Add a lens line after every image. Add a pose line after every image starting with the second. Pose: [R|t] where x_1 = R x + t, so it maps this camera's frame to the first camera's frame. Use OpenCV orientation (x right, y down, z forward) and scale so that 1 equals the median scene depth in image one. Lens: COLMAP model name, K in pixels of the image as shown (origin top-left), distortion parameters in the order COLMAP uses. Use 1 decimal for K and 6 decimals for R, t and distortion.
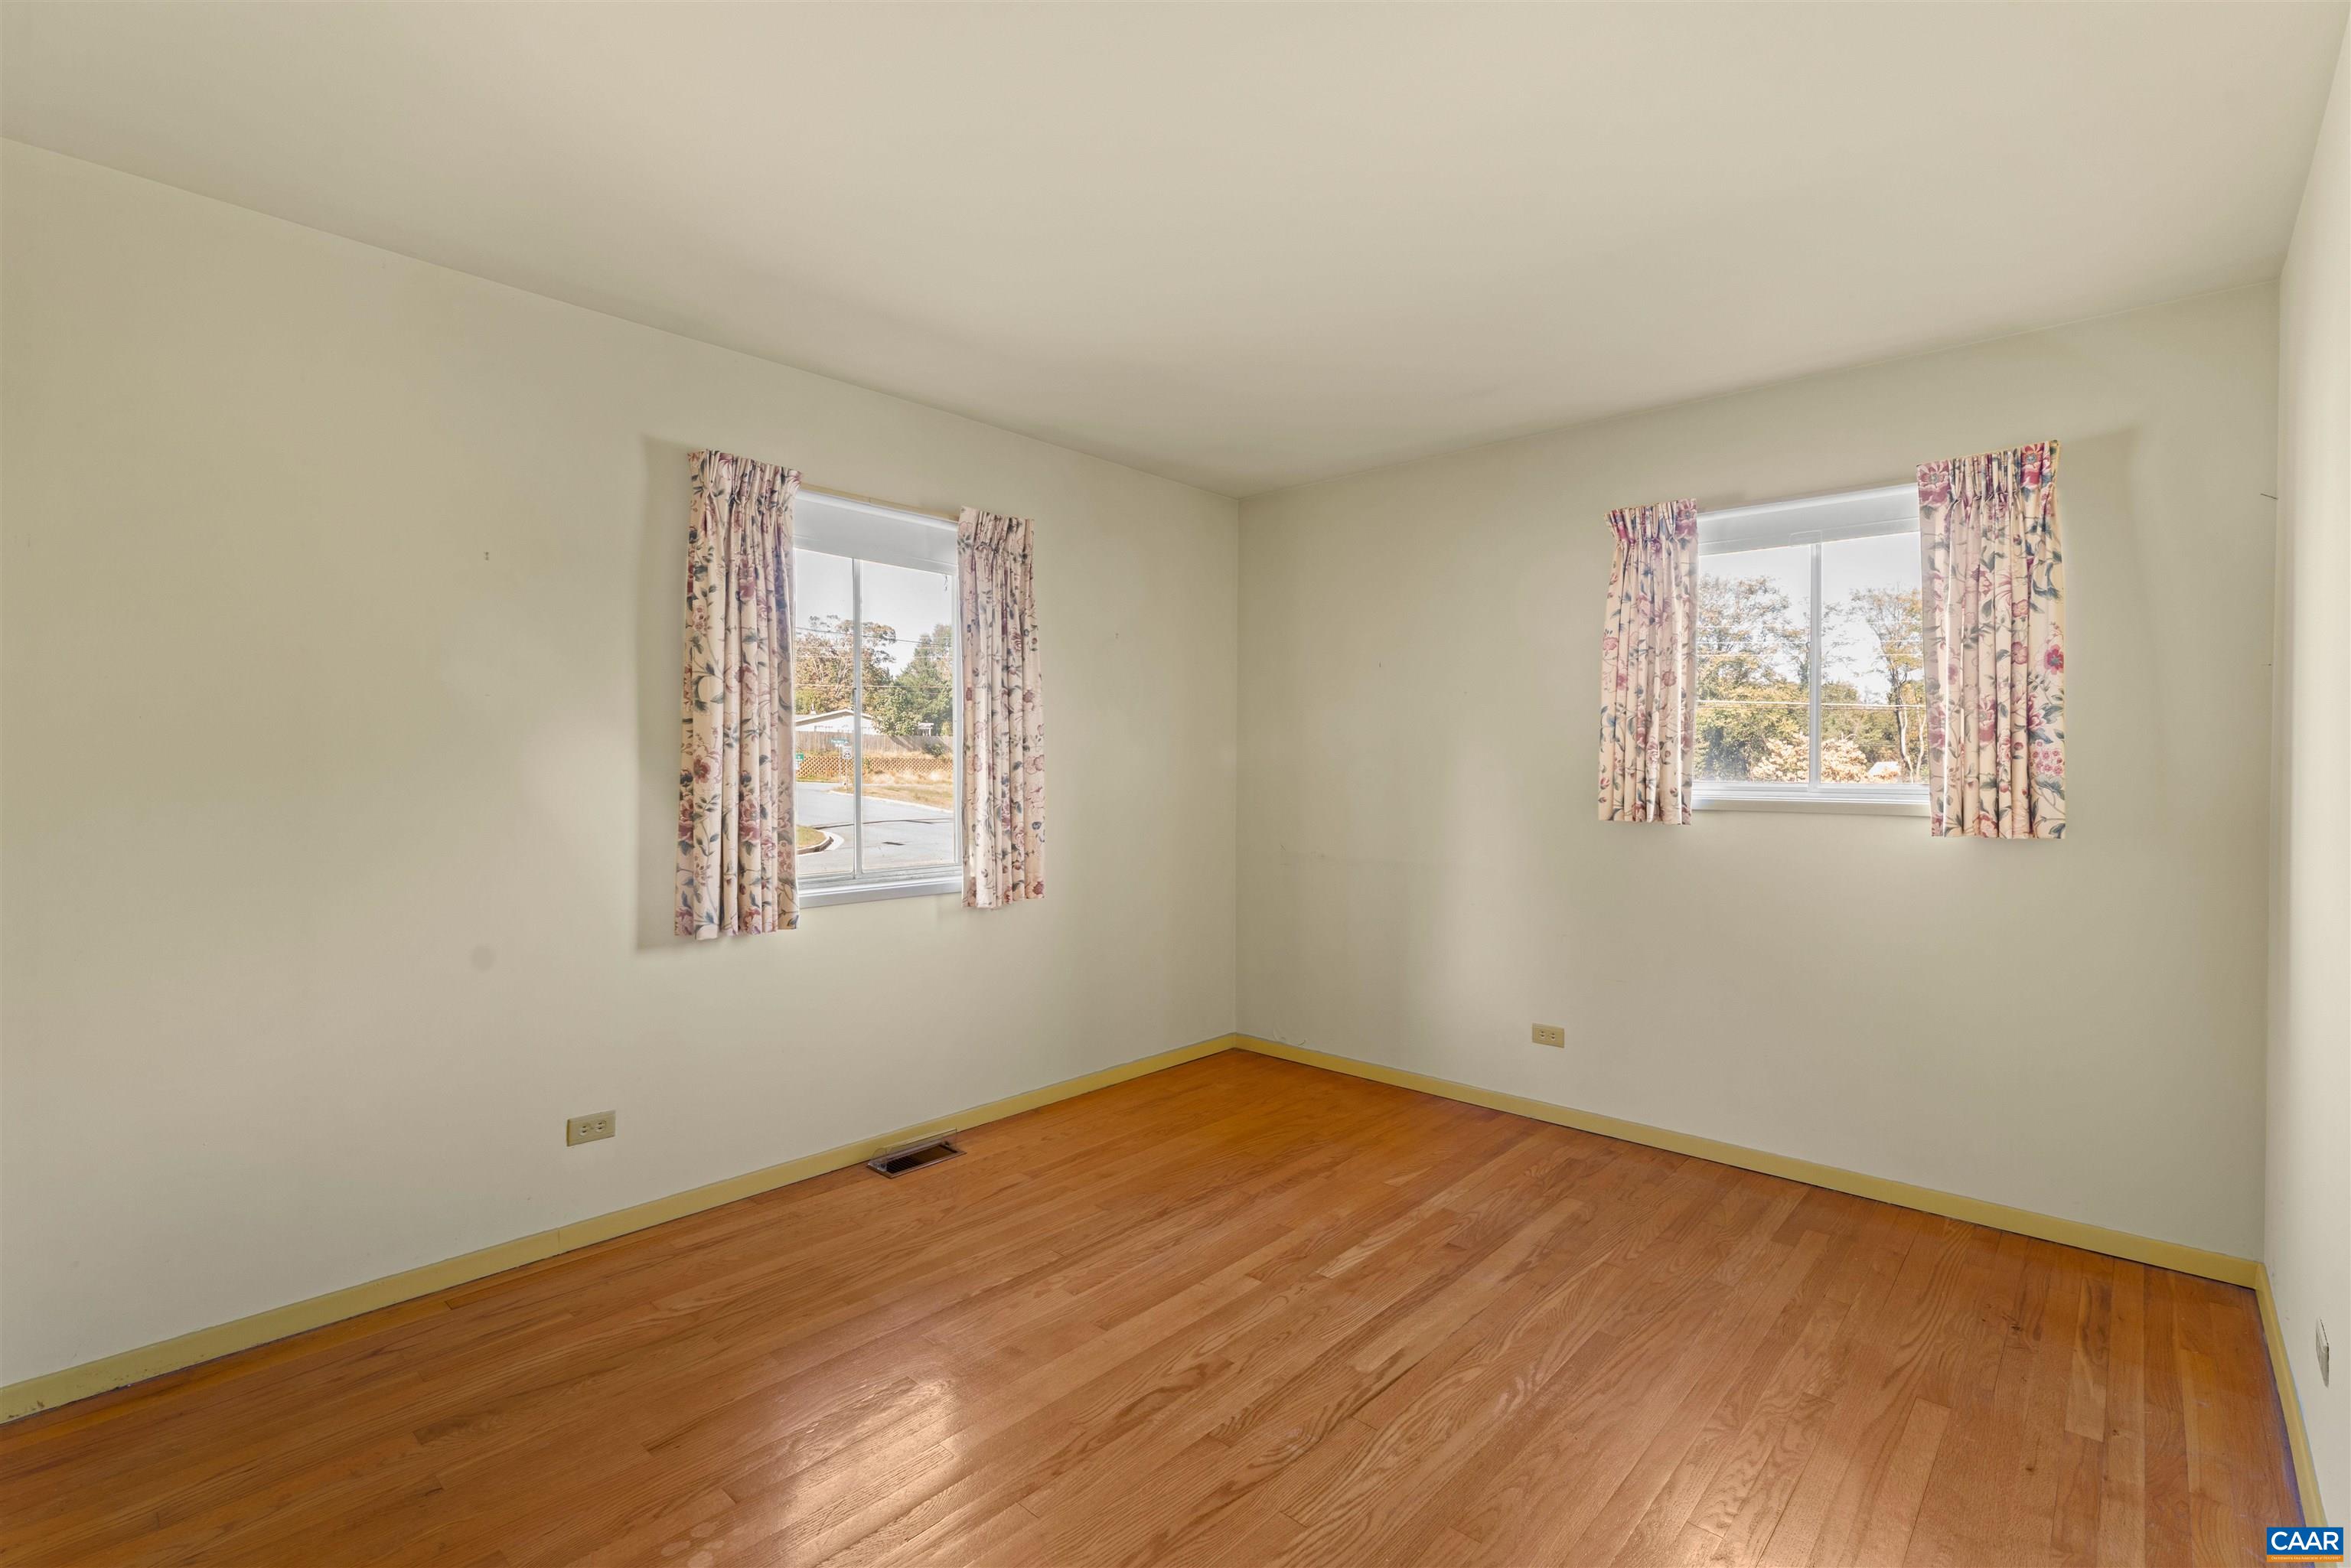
lens RADIAL K [[1066.8, 0, 1175.9], [0, 1066.8, 781.6], [0, 0, 1]] dist [0.002739, 0.000432]
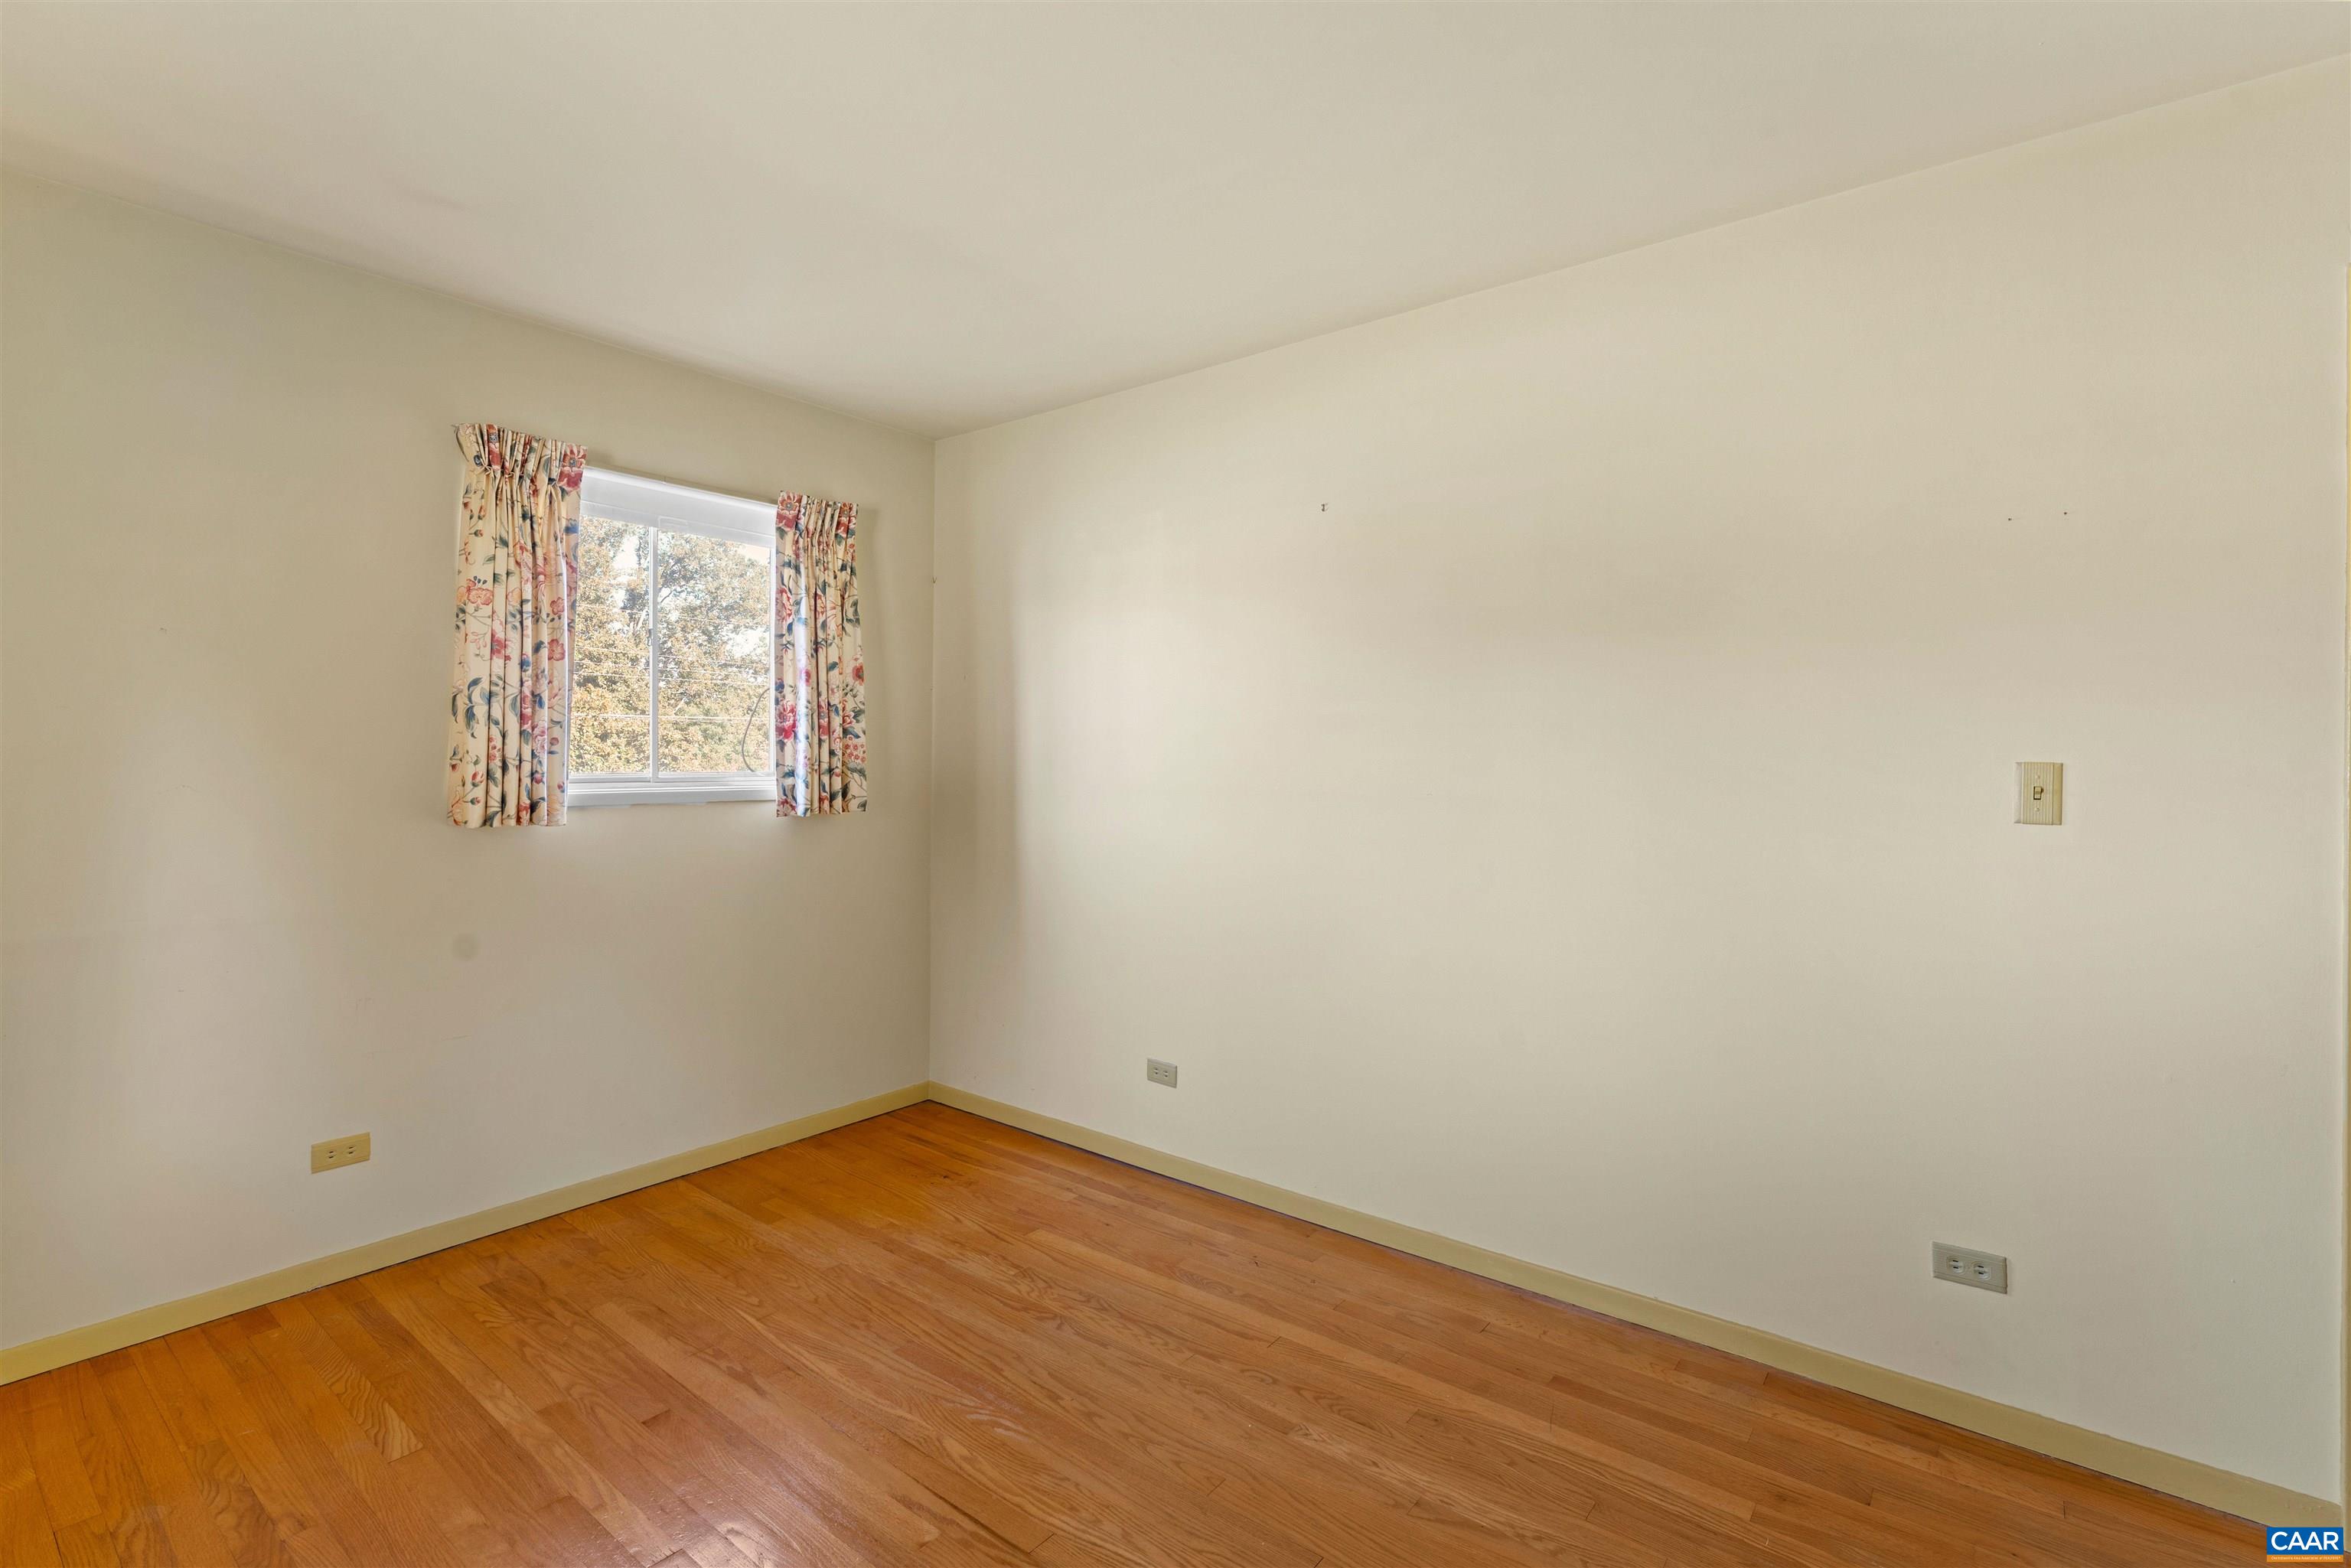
lens RADIAL K [[1066.8, 0, 1168.8], [0, 1066.8, 759.9], [0, 0, 1]] dist [0.002739, 0.000432]
pose [[-0.061596, -0.006856, 0.998078, -0.403537], [0.012238, 0.999896, 0.007624, -0.012012], [-0.998026, 0.012684, -0.061505, 0.575163]]
